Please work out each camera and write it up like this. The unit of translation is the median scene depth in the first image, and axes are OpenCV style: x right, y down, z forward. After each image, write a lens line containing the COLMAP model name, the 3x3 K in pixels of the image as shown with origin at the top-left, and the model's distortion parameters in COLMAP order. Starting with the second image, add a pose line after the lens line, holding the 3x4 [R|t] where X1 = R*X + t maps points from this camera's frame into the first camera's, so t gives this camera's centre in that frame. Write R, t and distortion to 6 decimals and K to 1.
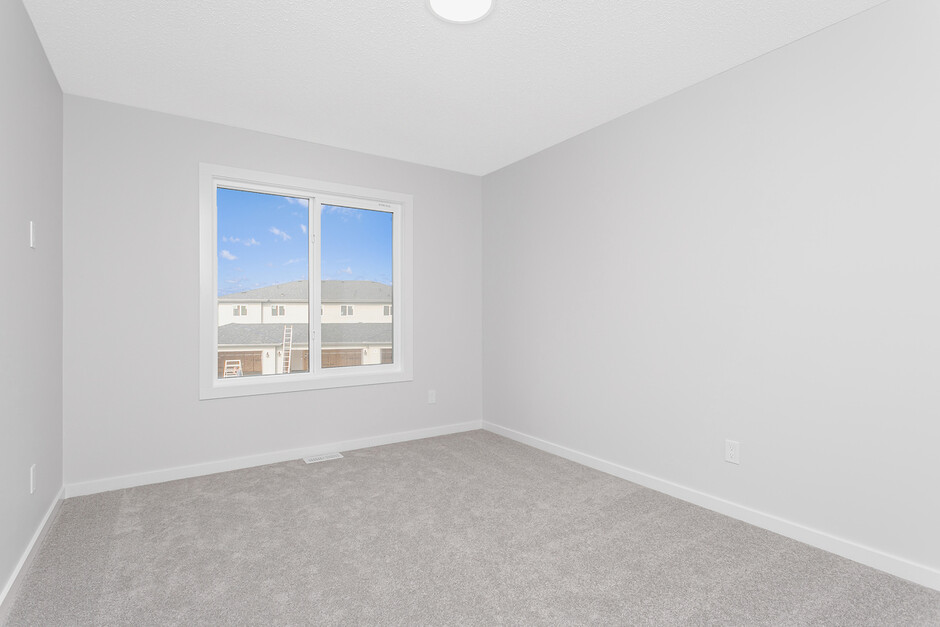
lens RADIAL K [[455.1, 0, 474.5], [0, 455.1, 323.8], [0, 0, 1]] dist [0.004632, 0.001158]
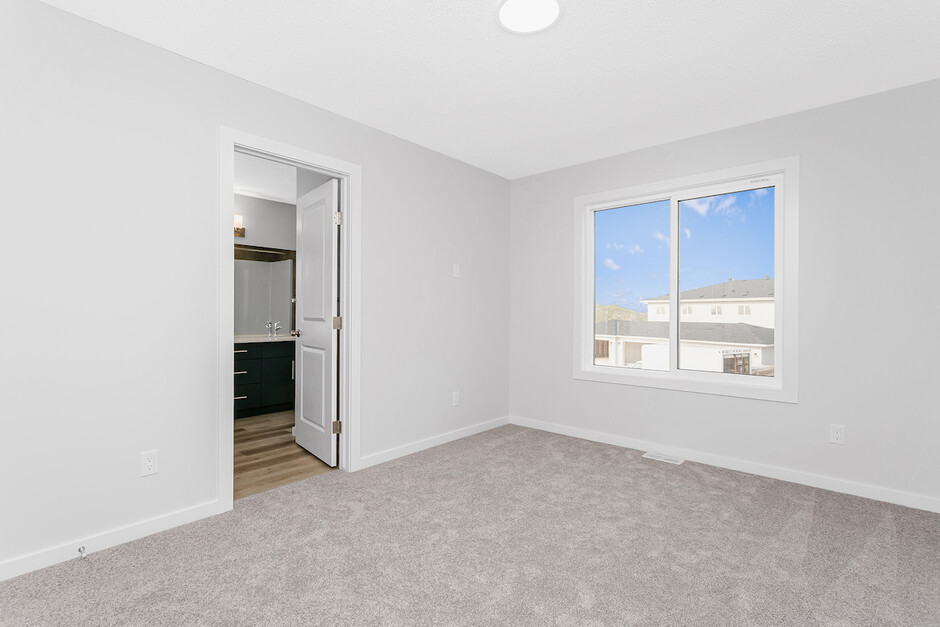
lens RADIAL K [[455.1, 0, 470.2], [0, 455.1, 319.5], [0, 0, 1]] dist [0.004632, 0.001158]
pose [[0.265409, 0.018043, -0.963967, 0.506712], [-0.030240, 0.999489, 0.010381, -0.005229], [0.963661, 0.026395, 0.265819, 0.323541]]
